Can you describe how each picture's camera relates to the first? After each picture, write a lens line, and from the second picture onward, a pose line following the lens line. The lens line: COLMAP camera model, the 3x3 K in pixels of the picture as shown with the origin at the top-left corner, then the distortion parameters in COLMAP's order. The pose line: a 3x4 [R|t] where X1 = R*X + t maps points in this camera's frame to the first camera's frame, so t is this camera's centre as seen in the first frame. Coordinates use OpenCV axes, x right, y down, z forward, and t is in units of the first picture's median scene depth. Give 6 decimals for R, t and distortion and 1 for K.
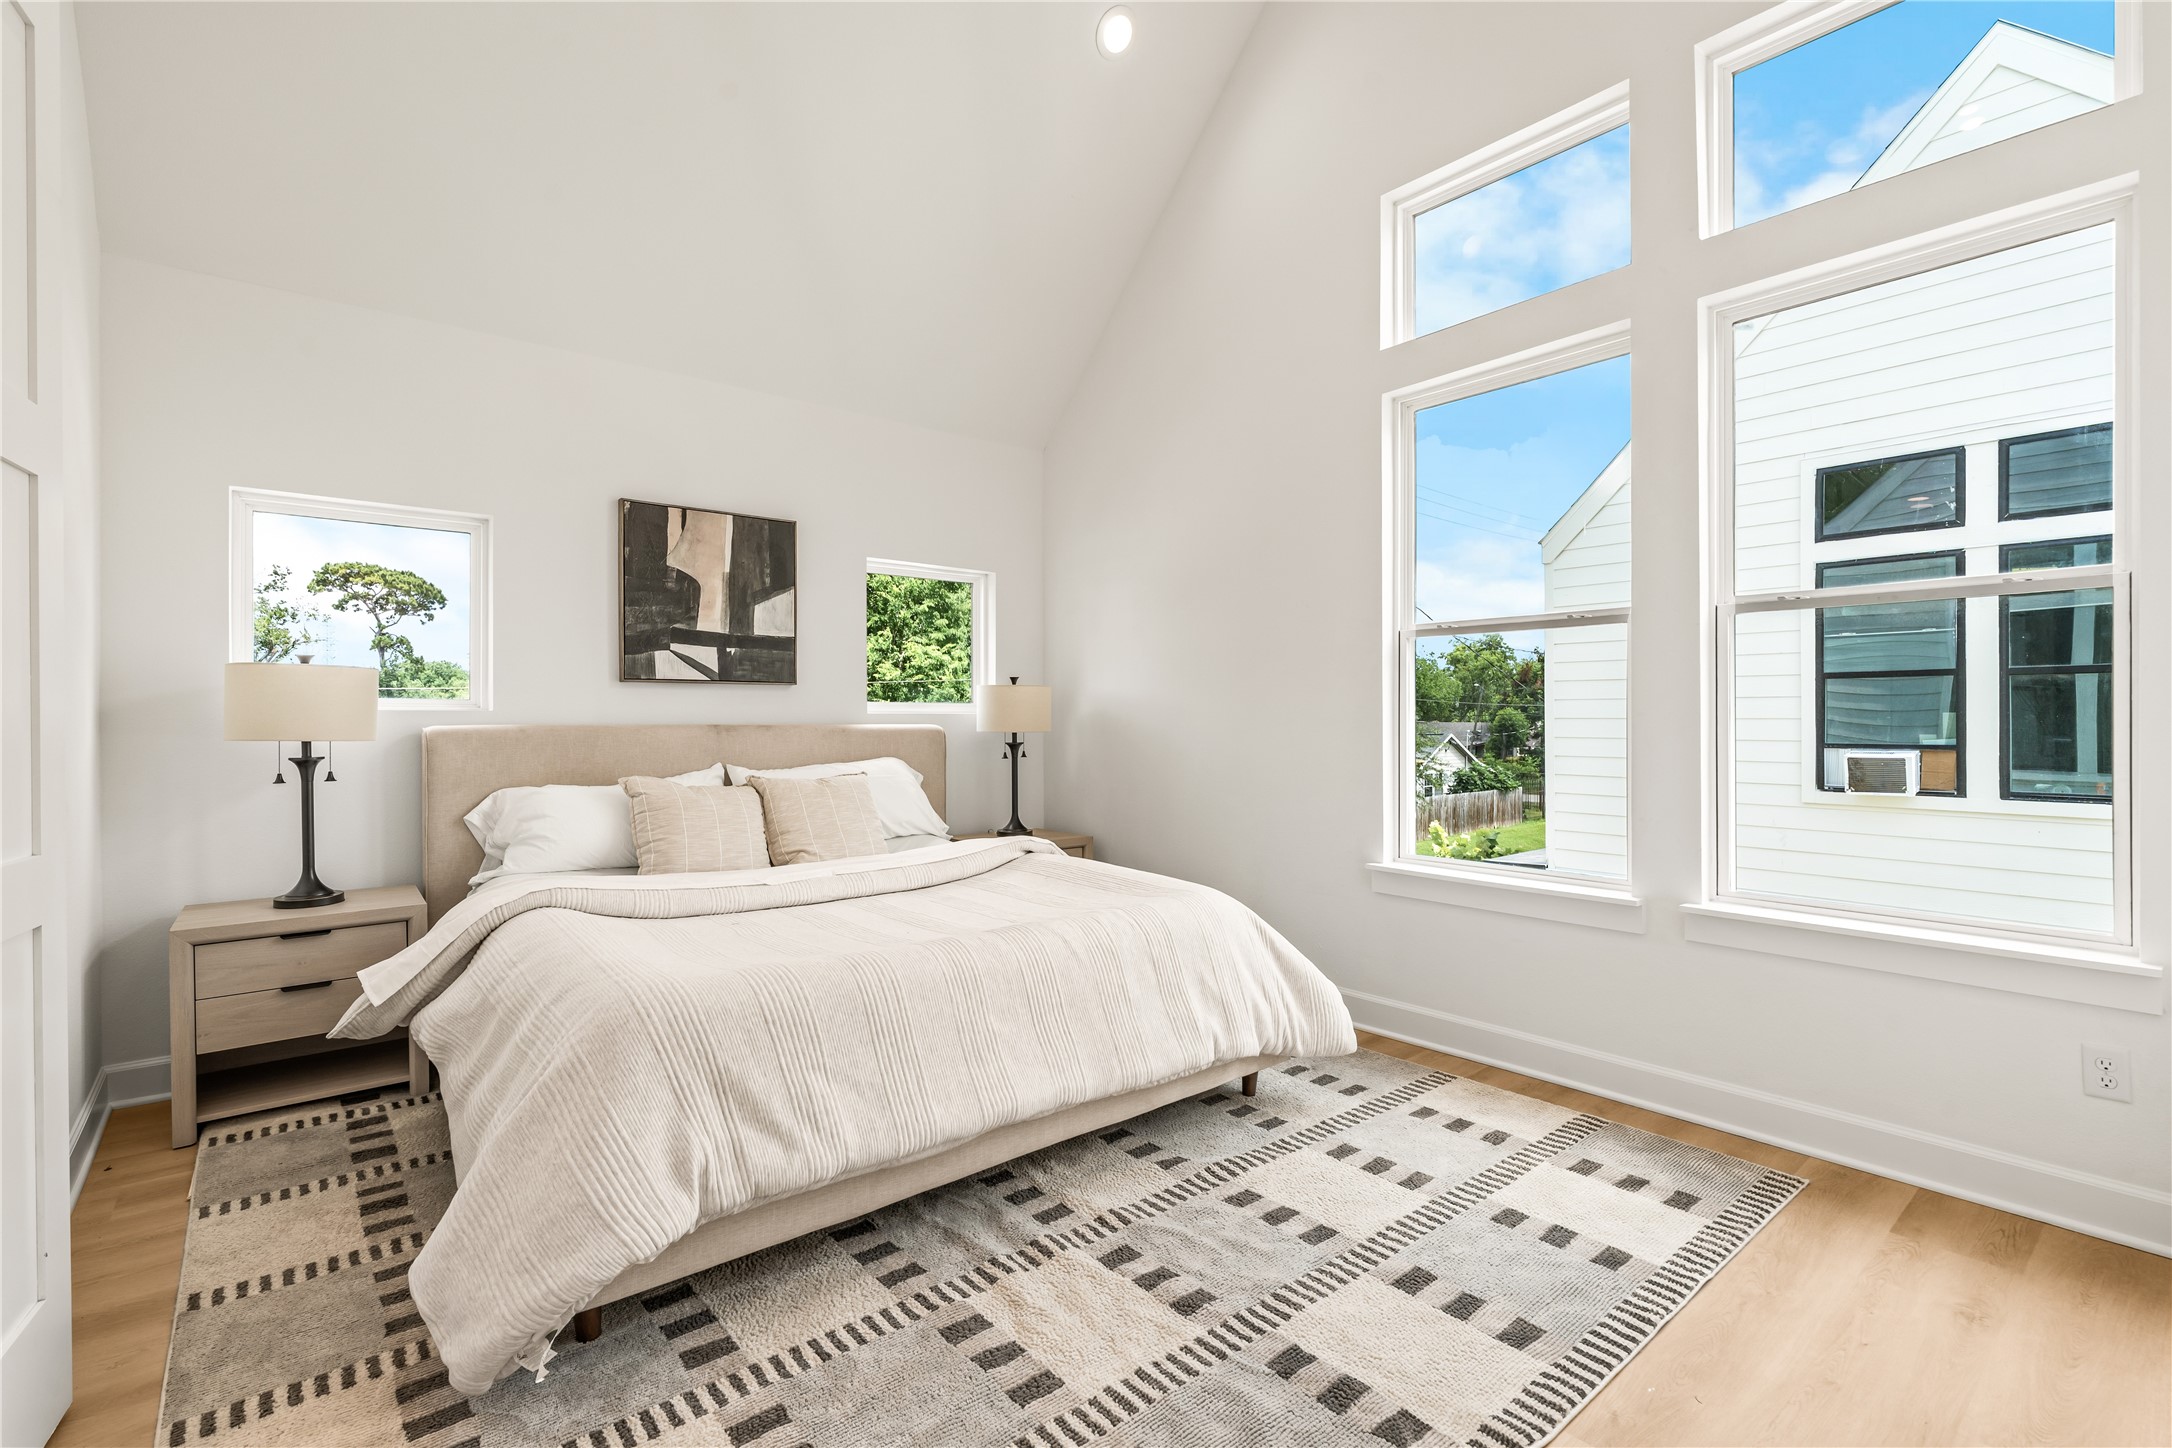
lens RADIAL K [[978.6, 0, 1086.6], [0, 978.6, 720.1], [0, 0, 1]] dist [-0.009578, 0.000766]
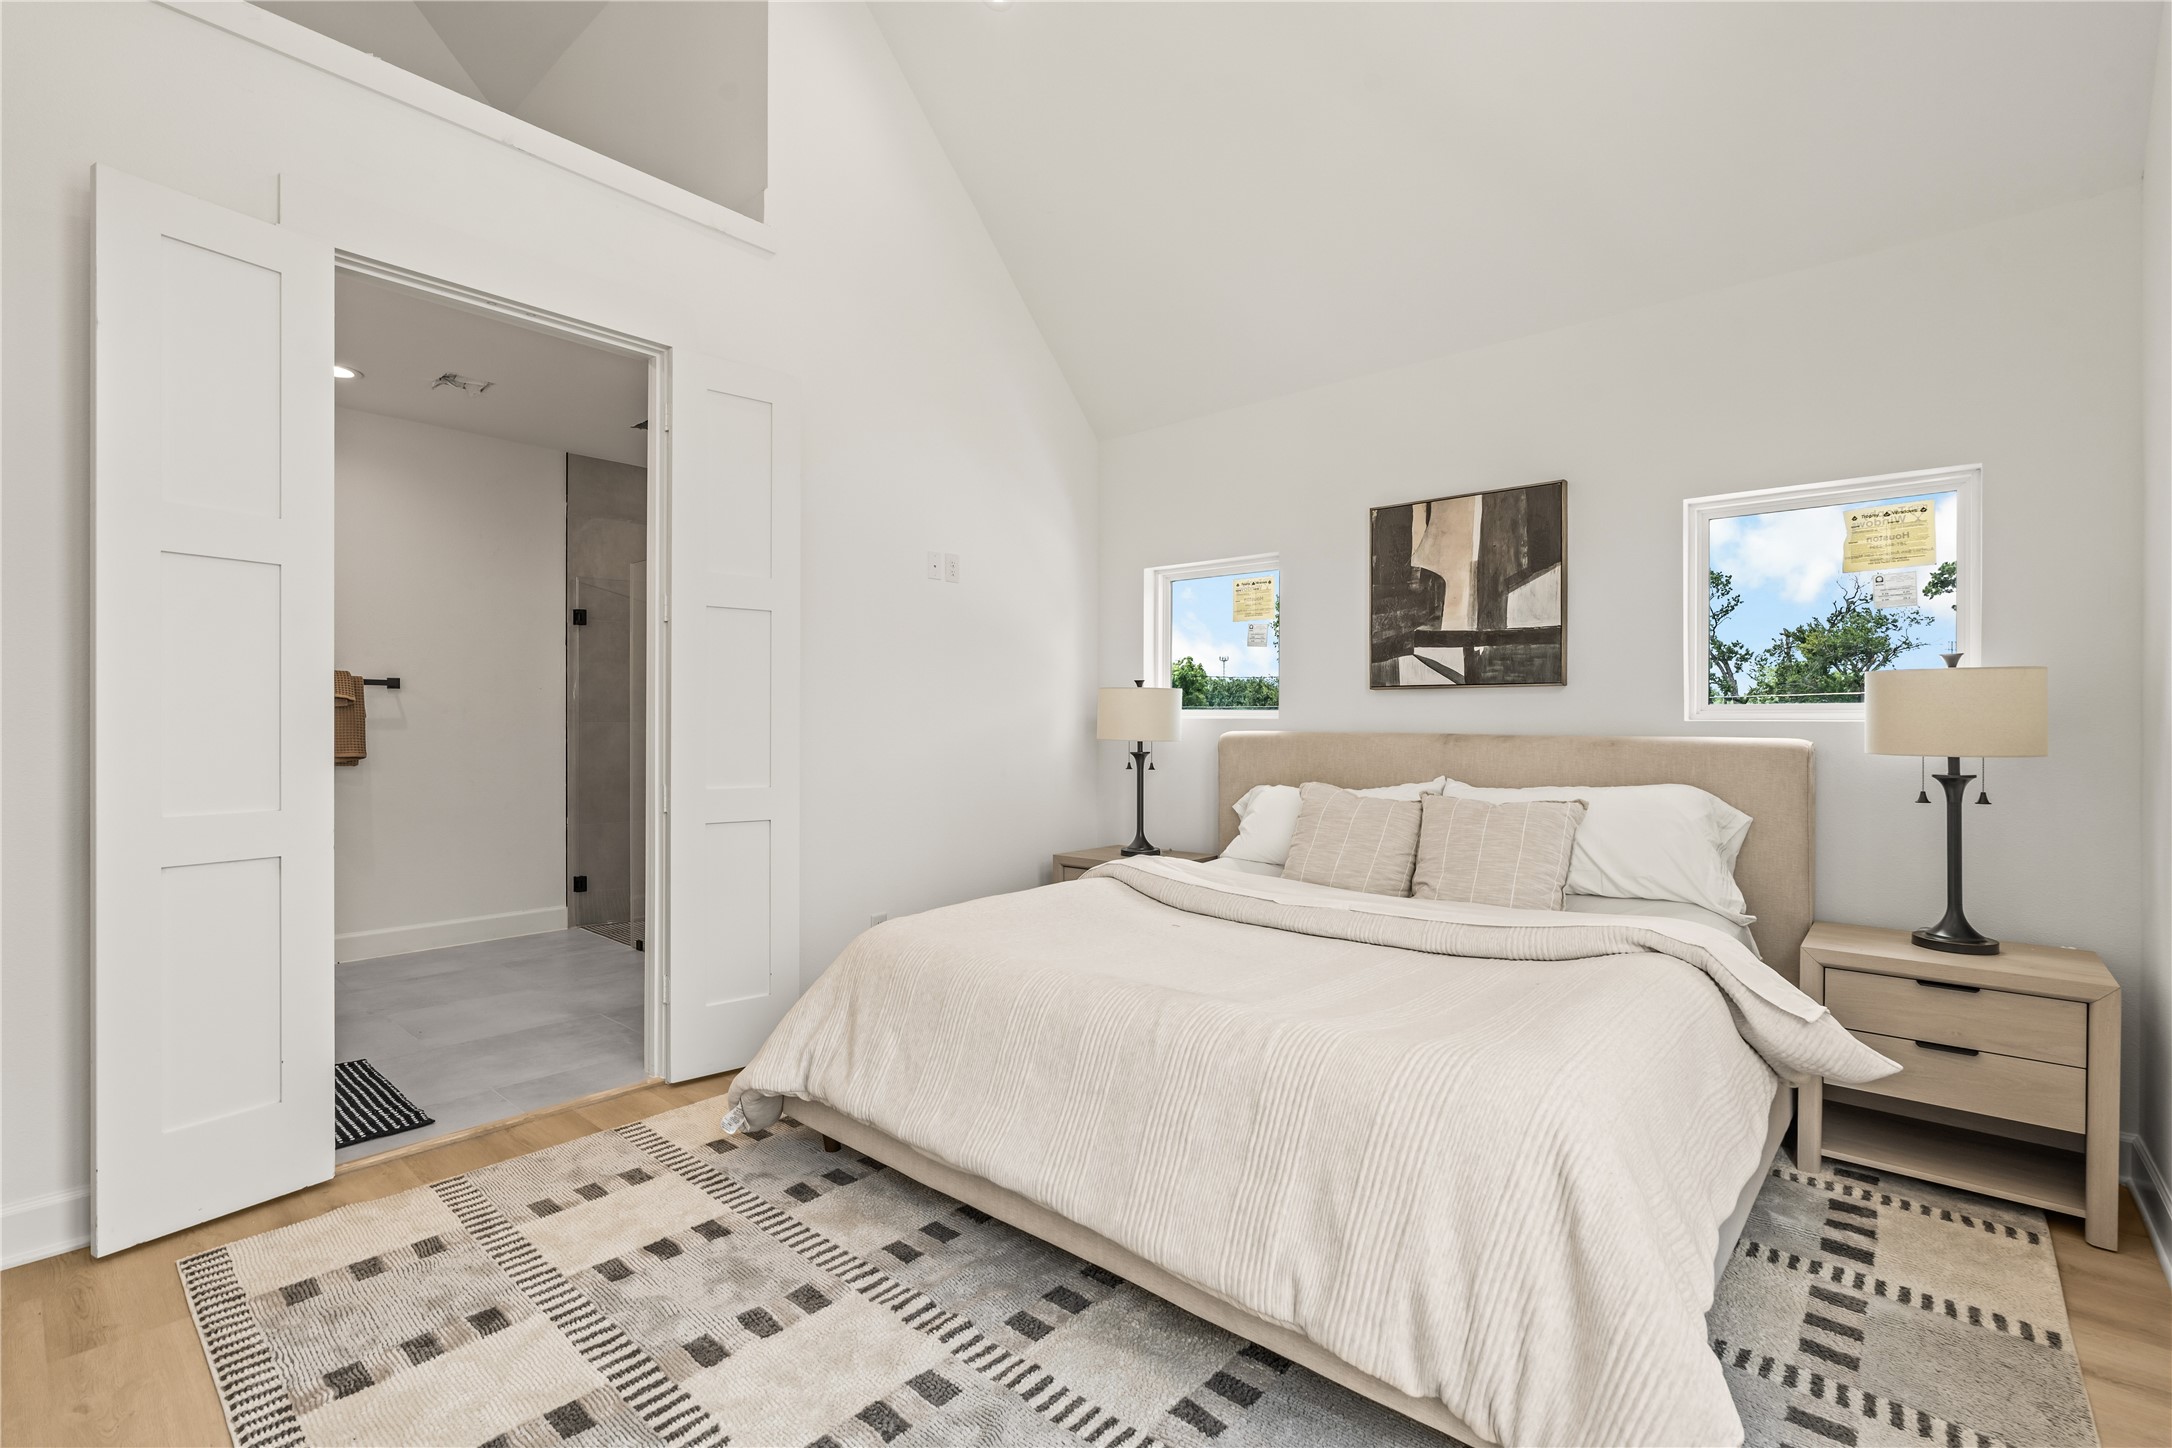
lens RADIAL K [[978.6, 0, 1086.4], [0, 978.6, 723.9], [0, 0, 1]] dist [-0.009578, 0.000766]
pose [[0.156925, -0.002843, -0.987606, 0.455671], [-0.010169, 0.999938, -0.004494, 0.002742], [0.987558, 0.010749, 0.156886, 0.533344]]
